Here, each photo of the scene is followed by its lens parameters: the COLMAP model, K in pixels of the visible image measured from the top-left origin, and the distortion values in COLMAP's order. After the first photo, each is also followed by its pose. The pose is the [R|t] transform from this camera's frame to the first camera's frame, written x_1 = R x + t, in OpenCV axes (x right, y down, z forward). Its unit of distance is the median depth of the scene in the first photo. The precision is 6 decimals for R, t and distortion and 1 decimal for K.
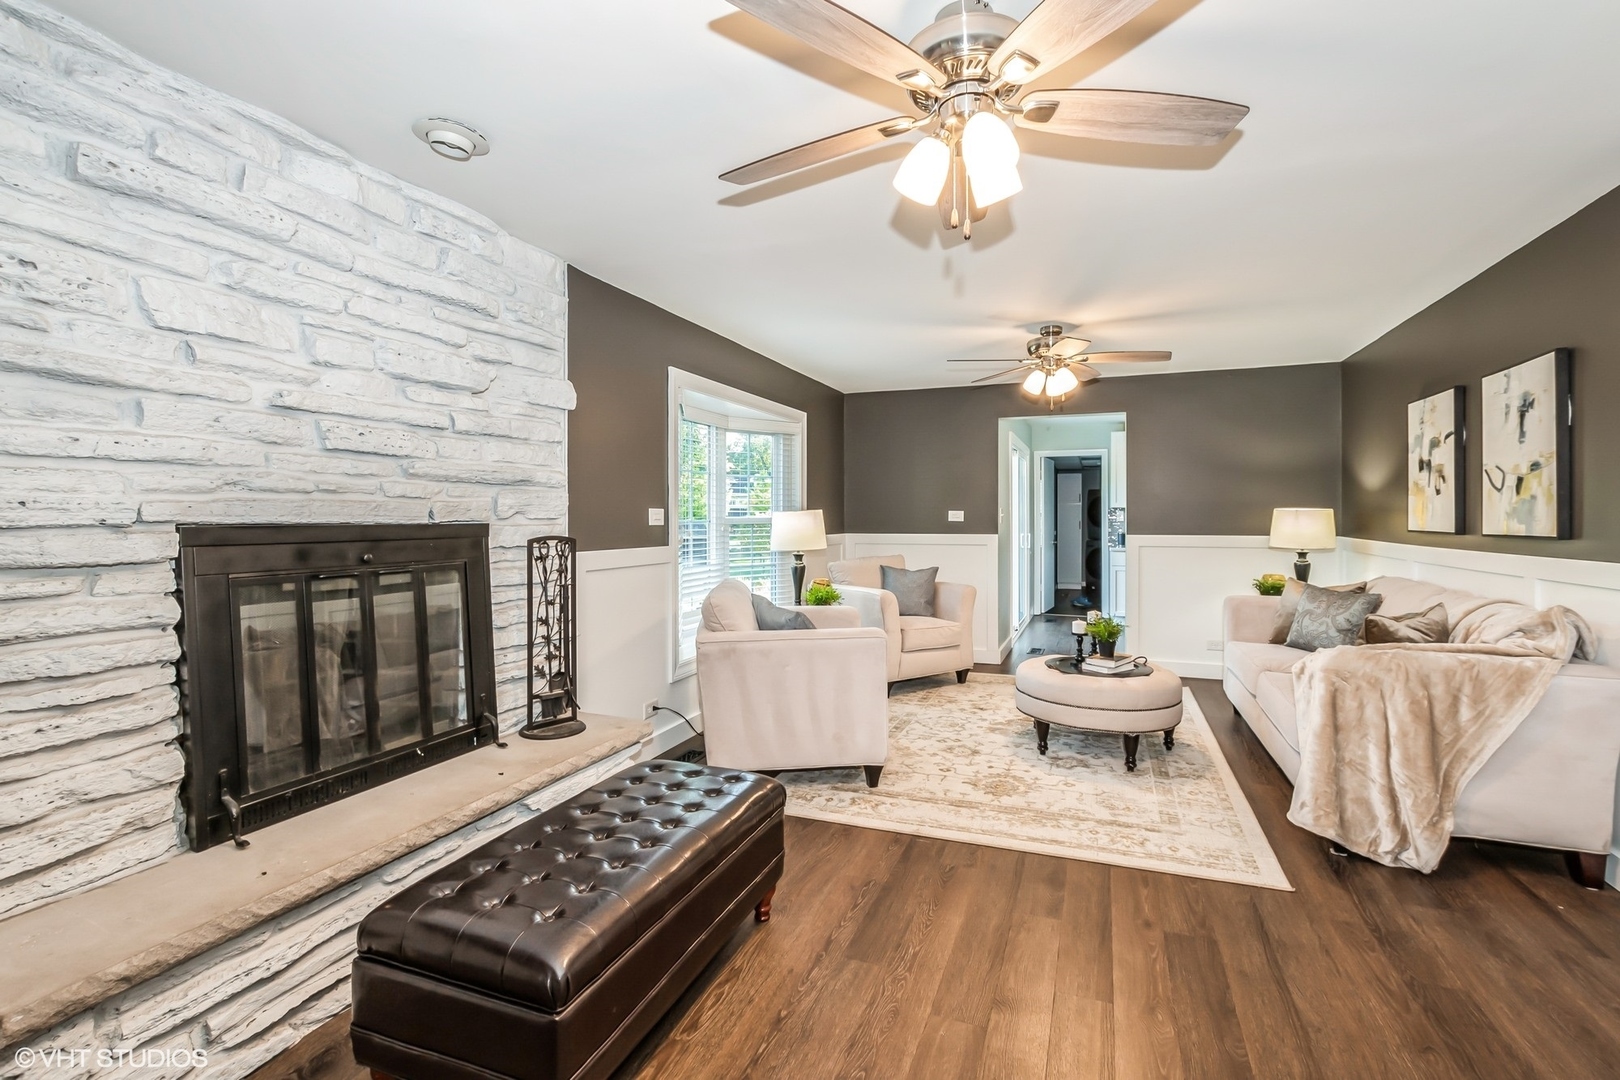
lens RADIAL K [[740.8, 0, 813.6], [0, 740.8, 523.3], [0, 0, 1]] dist [-0.000483, -0.000067]
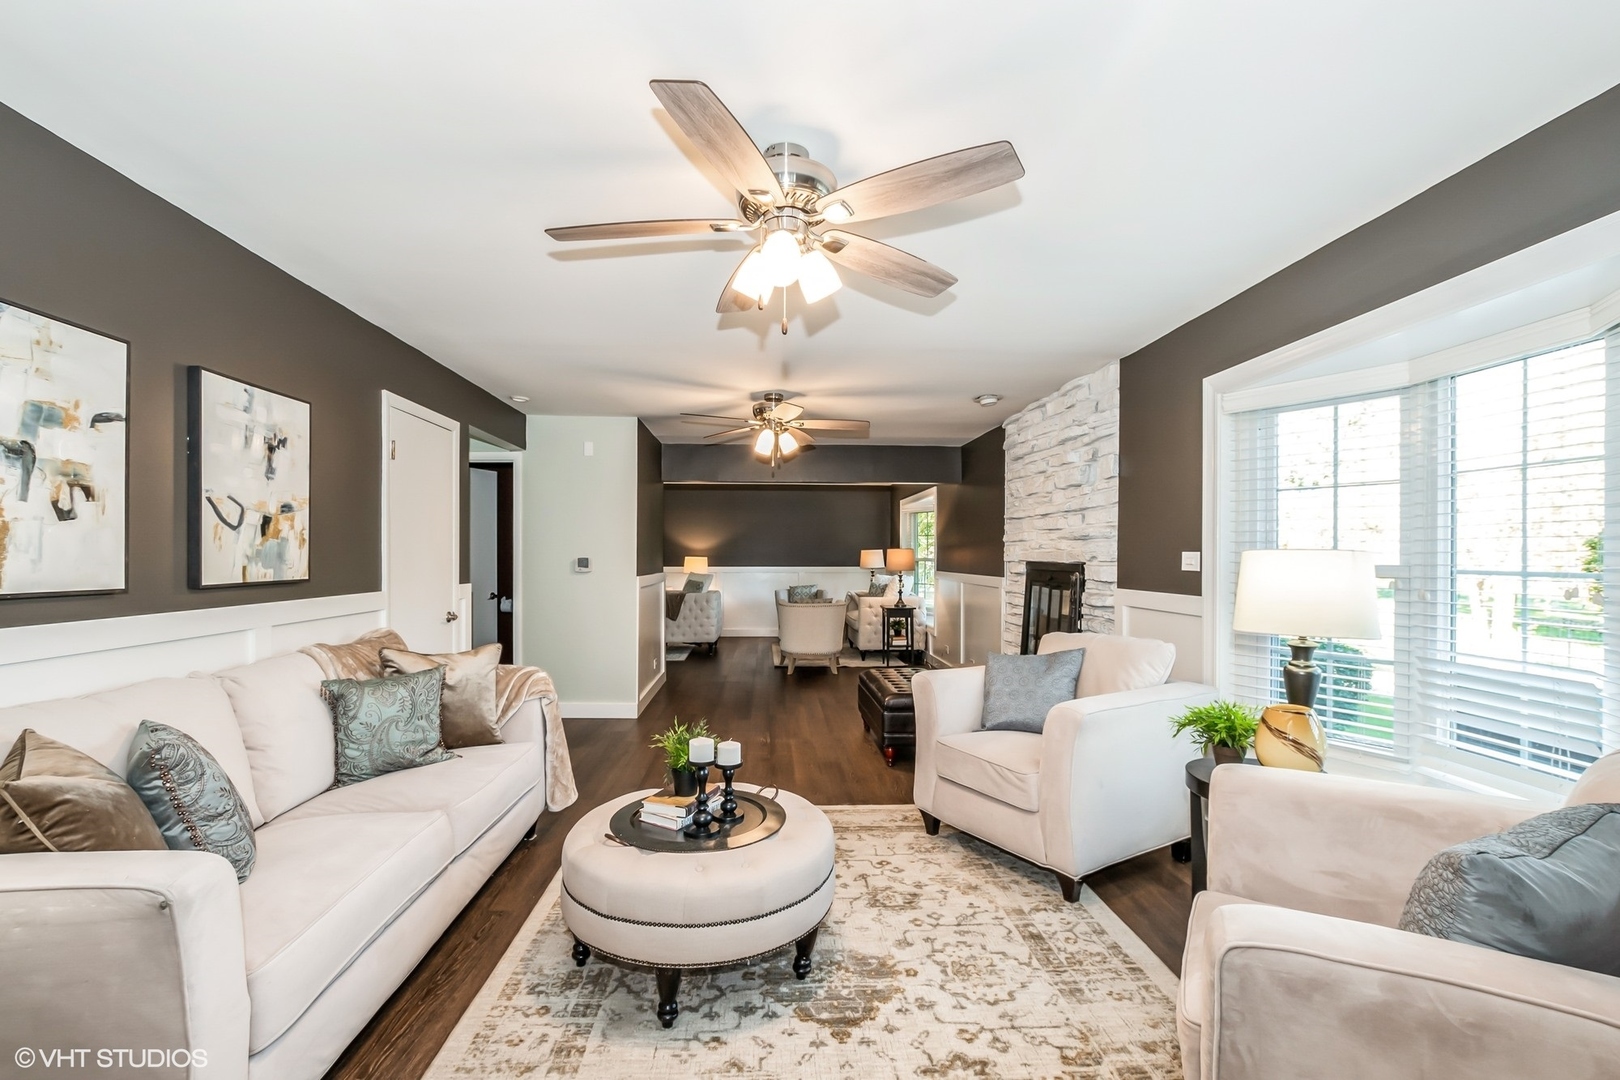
lens RADIAL K [[713.6, 0, 812.2], [0, 713.6, 547.3], [0, 0, 1]] dist [0.000140, -0.000019]
pose [[-0.902788, -0.006925, -0.430031, 0.693105], [-0.005831, 0.999976, -0.003862, -0.024458], [0.430047, -0.000979, -0.902806, 1.958209]]
